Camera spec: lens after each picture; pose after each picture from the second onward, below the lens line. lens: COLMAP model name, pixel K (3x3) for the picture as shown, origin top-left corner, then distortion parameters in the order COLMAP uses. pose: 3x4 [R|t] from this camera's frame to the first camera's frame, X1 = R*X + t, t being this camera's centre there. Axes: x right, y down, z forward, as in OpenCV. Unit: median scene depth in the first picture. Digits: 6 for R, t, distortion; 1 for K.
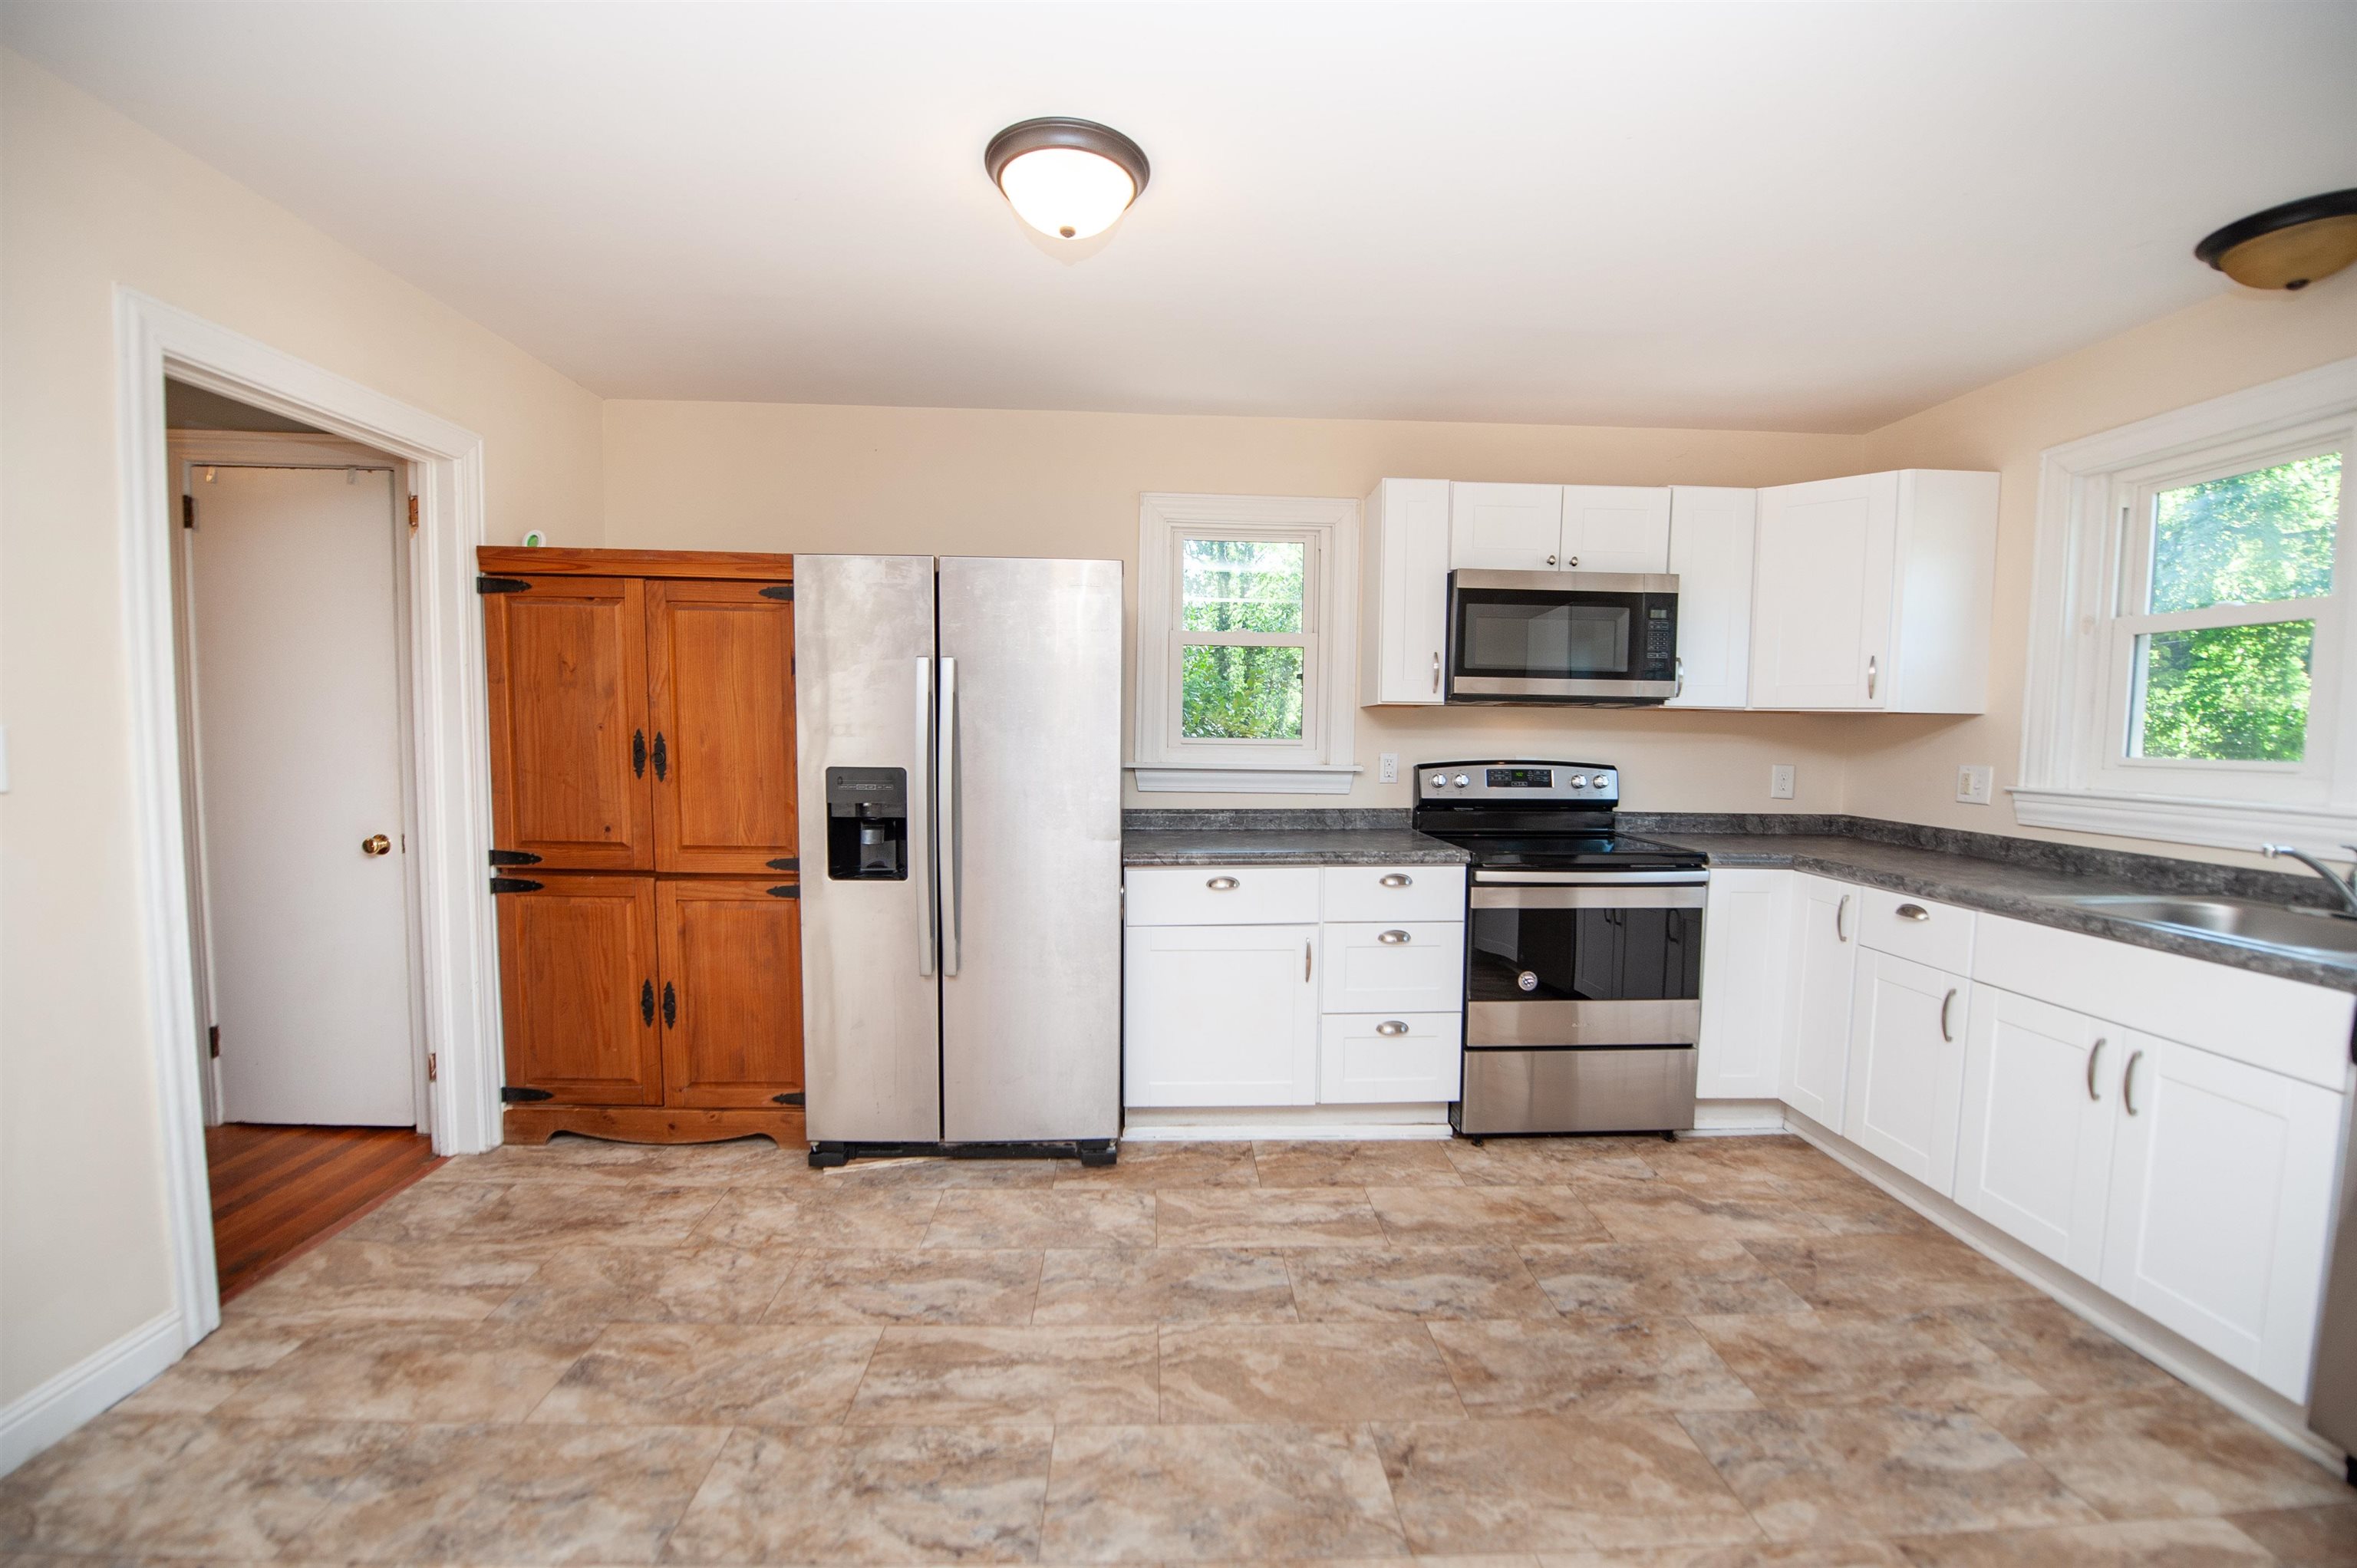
lens RADIAL K [[944.1, 0, 1192.3], [0, 944.1, 790.9], [0, 0, 1]] dist [-0.016518, -0.003080]
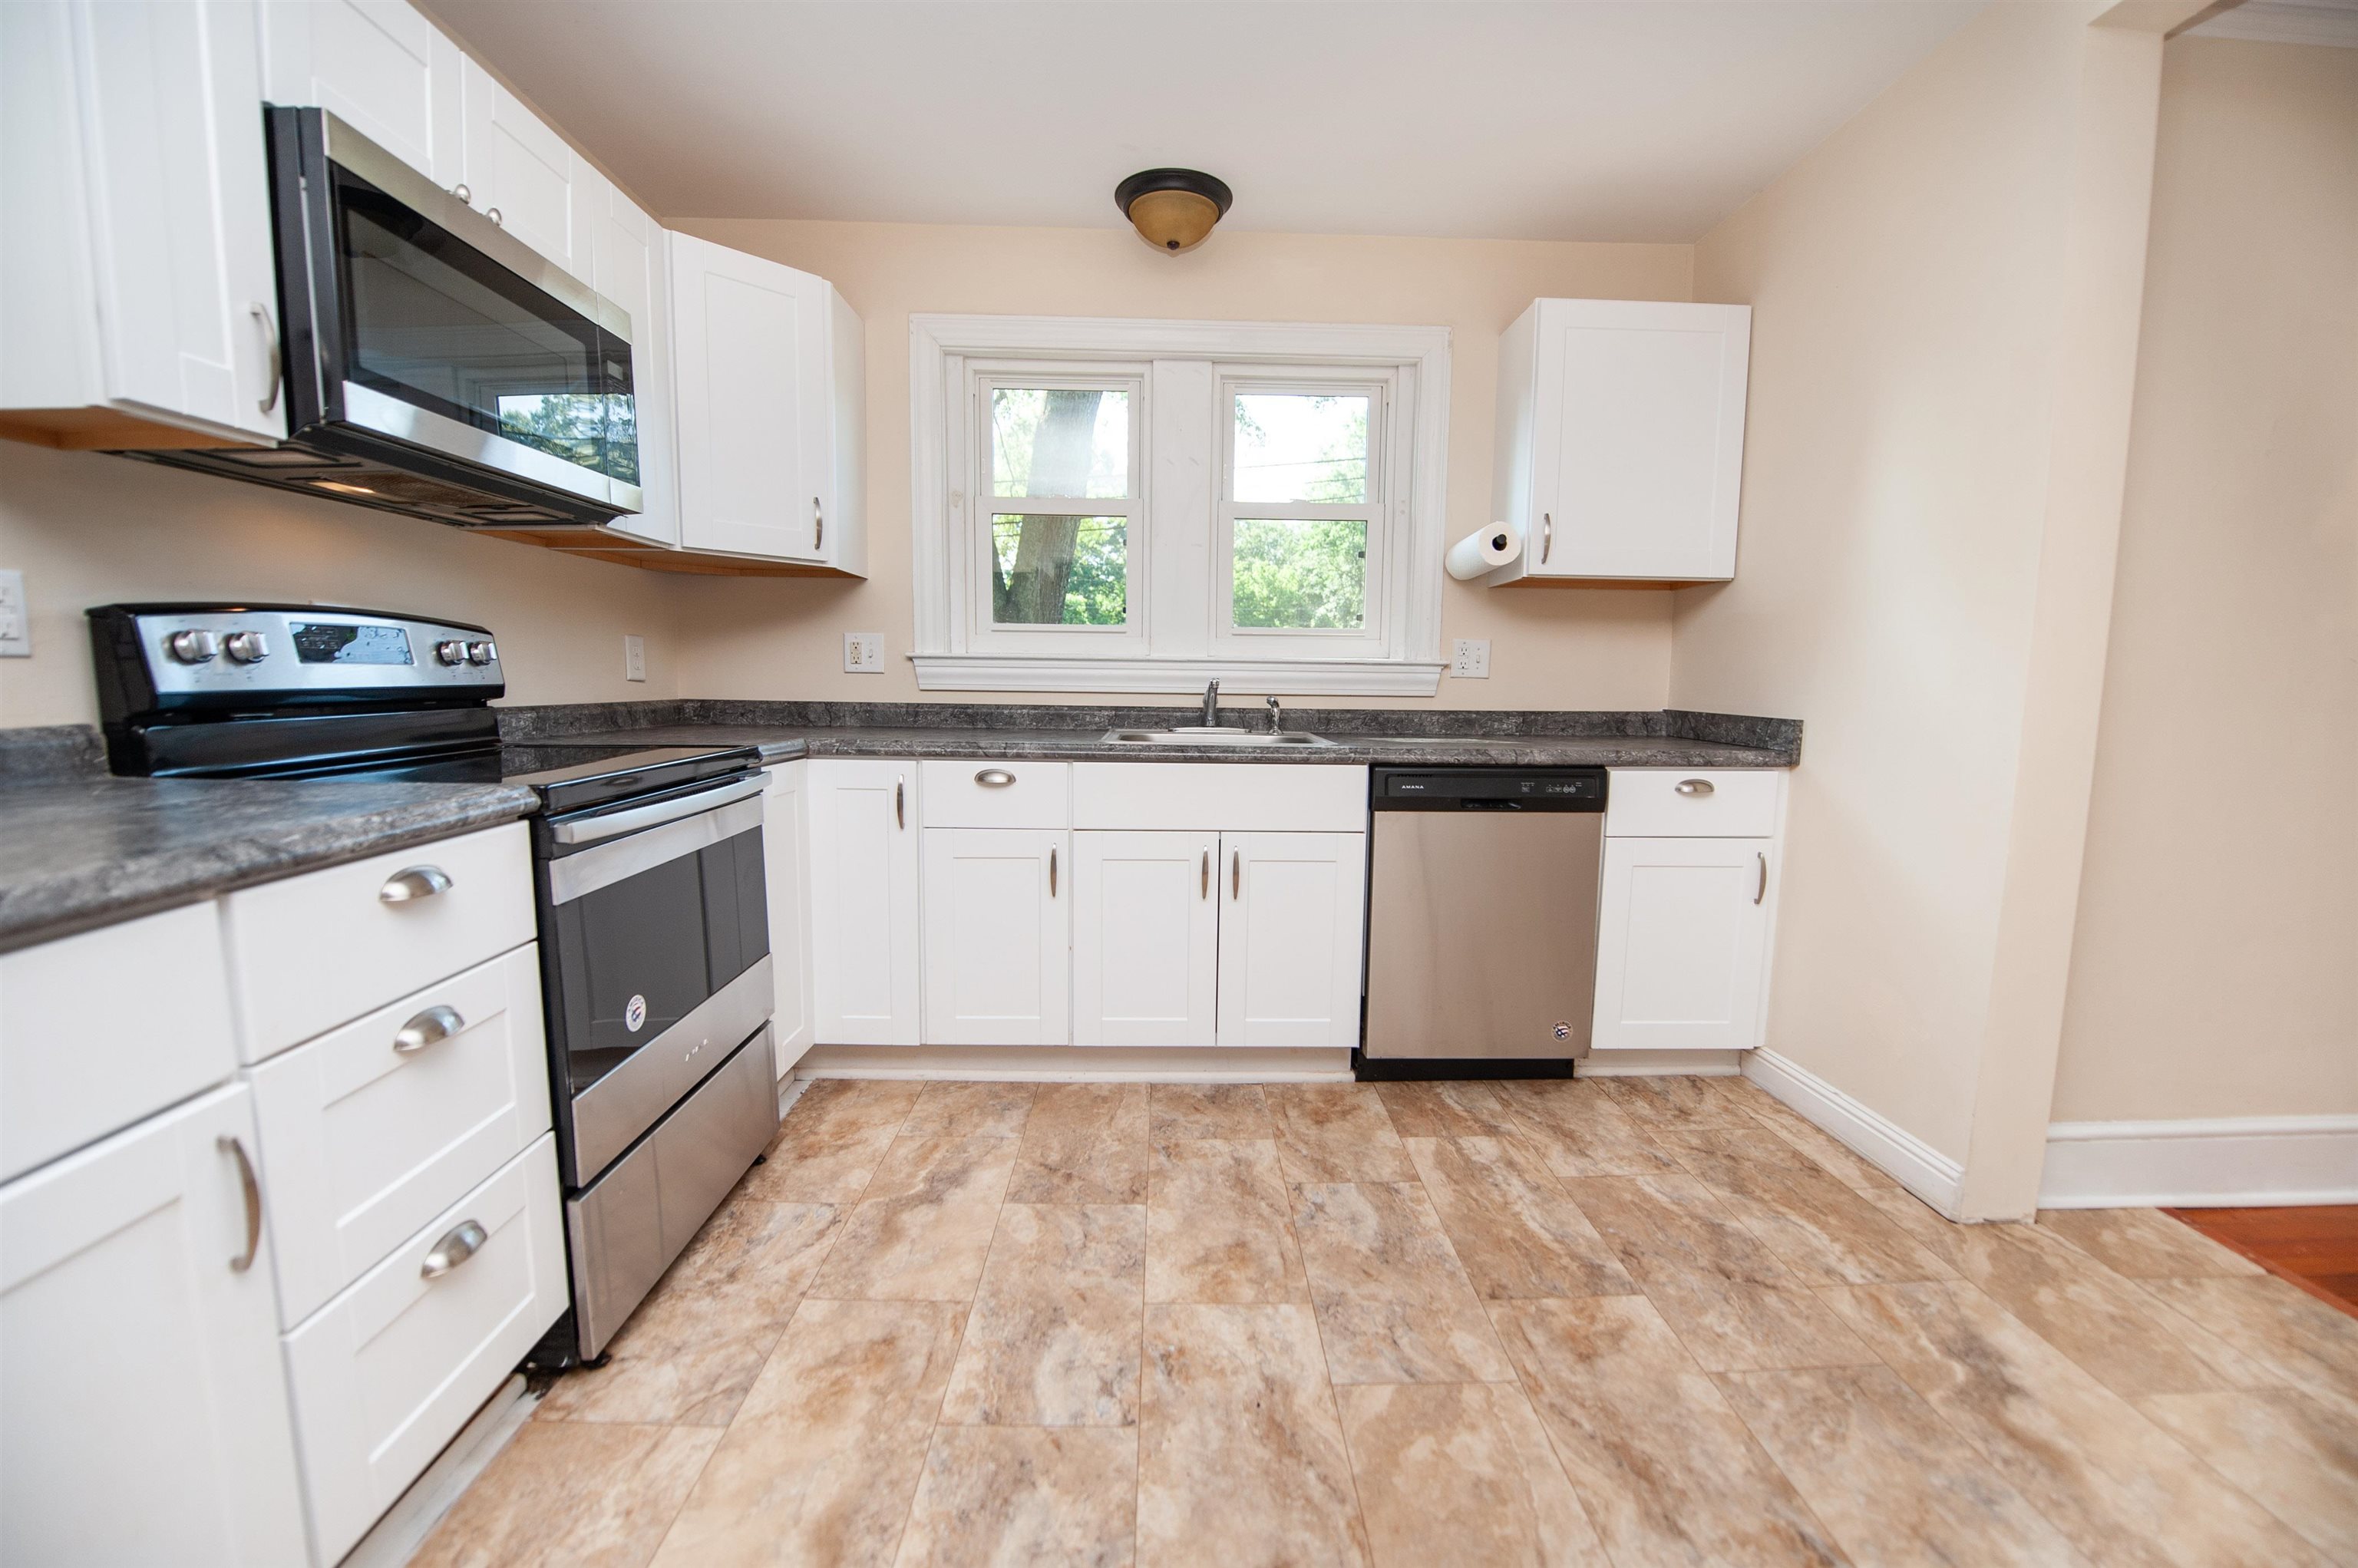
lens RADIAL K [[944.5, 0, 1189.3], [0, 944.5, 792.9], [0, 0, 1]] dist [-0.016518, -0.003080]
pose [[0.025750, -0.137087, 0.990224, -0.159341], [0.051423, 0.989423, 0.135638, 0.024574], [-0.998345, 0.047427, 0.032527, 0.735842]]
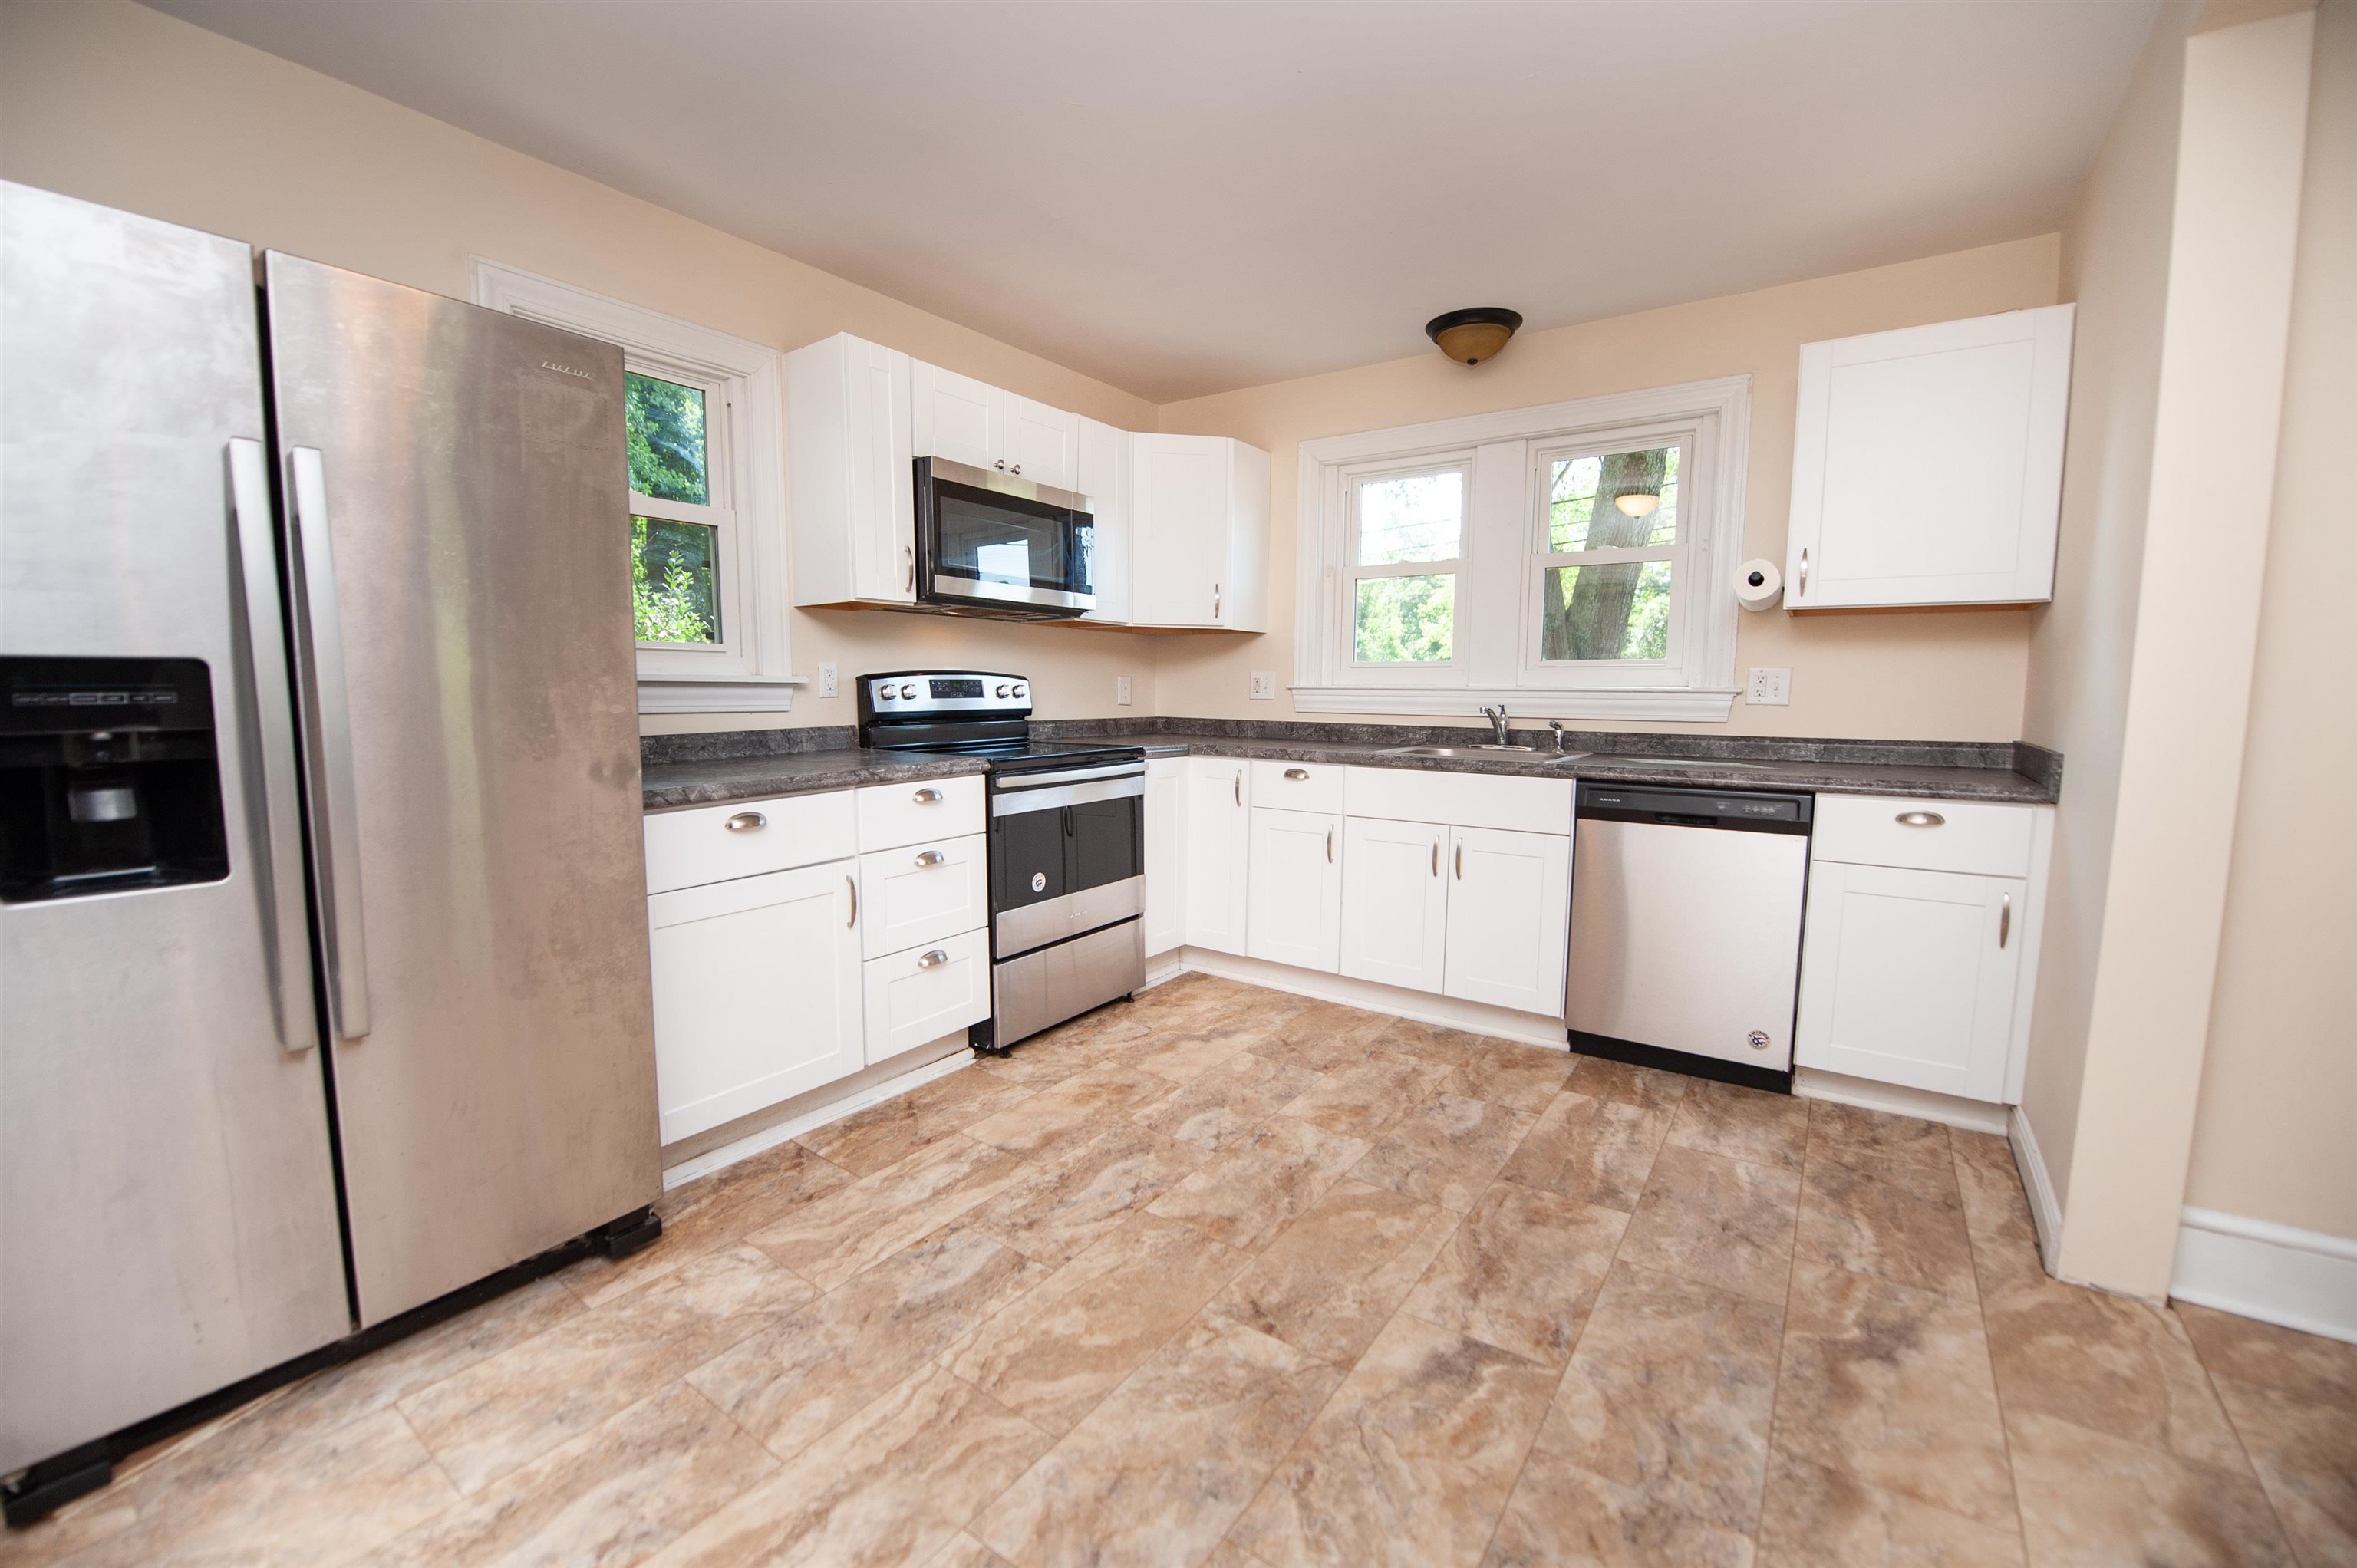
lens RADIAL K [[944.1, 0, 1192.2], [0, 944.1, 792.9], [0, 0, 1]] dist [-0.016518, -0.003080]
pose [[0.609141, -0.098587, 0.786910, -0.369840], [0.052915, 0.995085, 0.083707, 0.032607], [-0.791295, -0.009350, 0.611364, 0.274594]]
